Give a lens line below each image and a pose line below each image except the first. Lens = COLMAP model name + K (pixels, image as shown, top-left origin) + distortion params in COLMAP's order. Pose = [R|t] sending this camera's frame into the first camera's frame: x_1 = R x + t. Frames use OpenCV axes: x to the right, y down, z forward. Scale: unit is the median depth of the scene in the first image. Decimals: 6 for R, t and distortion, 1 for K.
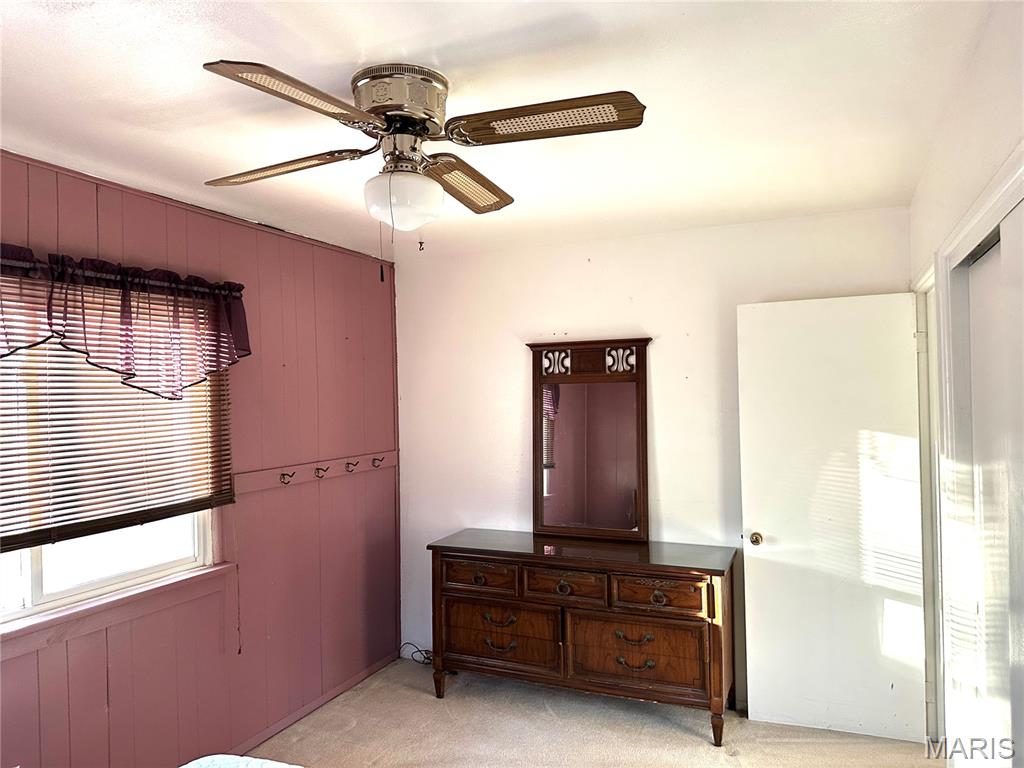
lens RADIAL K [[724.0, 0, 512.0], [0, 724.0, 384.0], [0, 0, 1]] dist [0.001314, -0.002175]
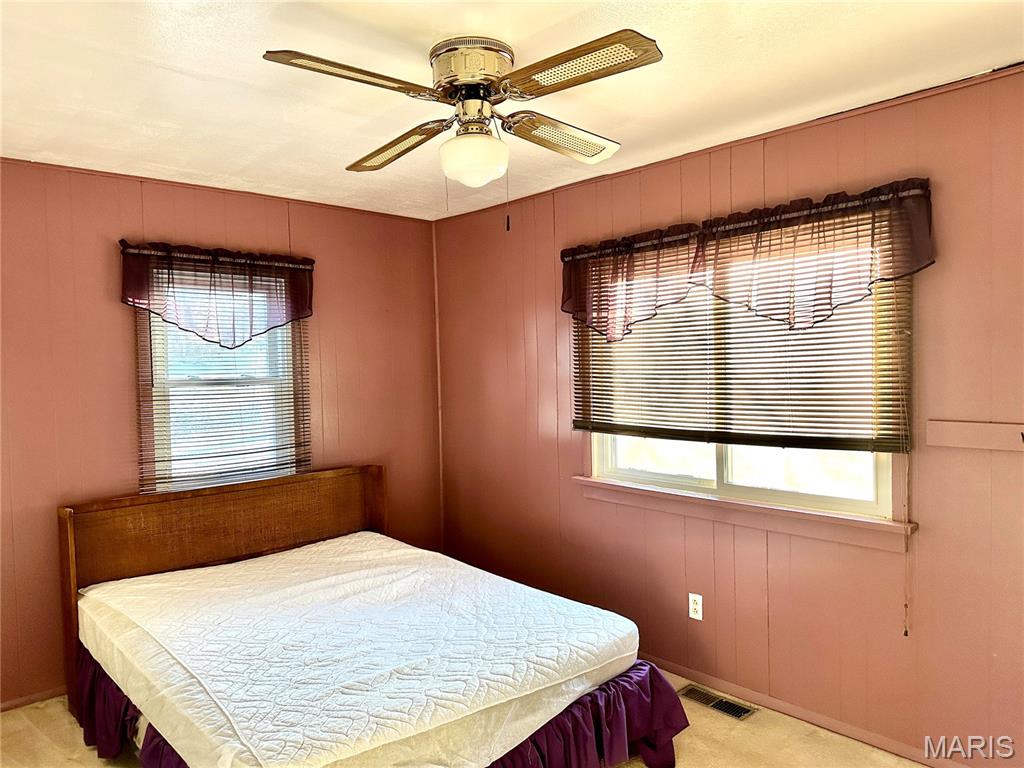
lens RADIAL K [[724.0, 0, 512.0], [0, 724.0, 384.0], [0, 0, 1]] dist [0.001314, -0.002175]
pose [[-0.414680, 0.062182, -0.907840, 0.628666], [0.050093, 0.997710, 0.045456, 0.032087], [0.908588, -0.026626, -0.416845, 1.098018]]
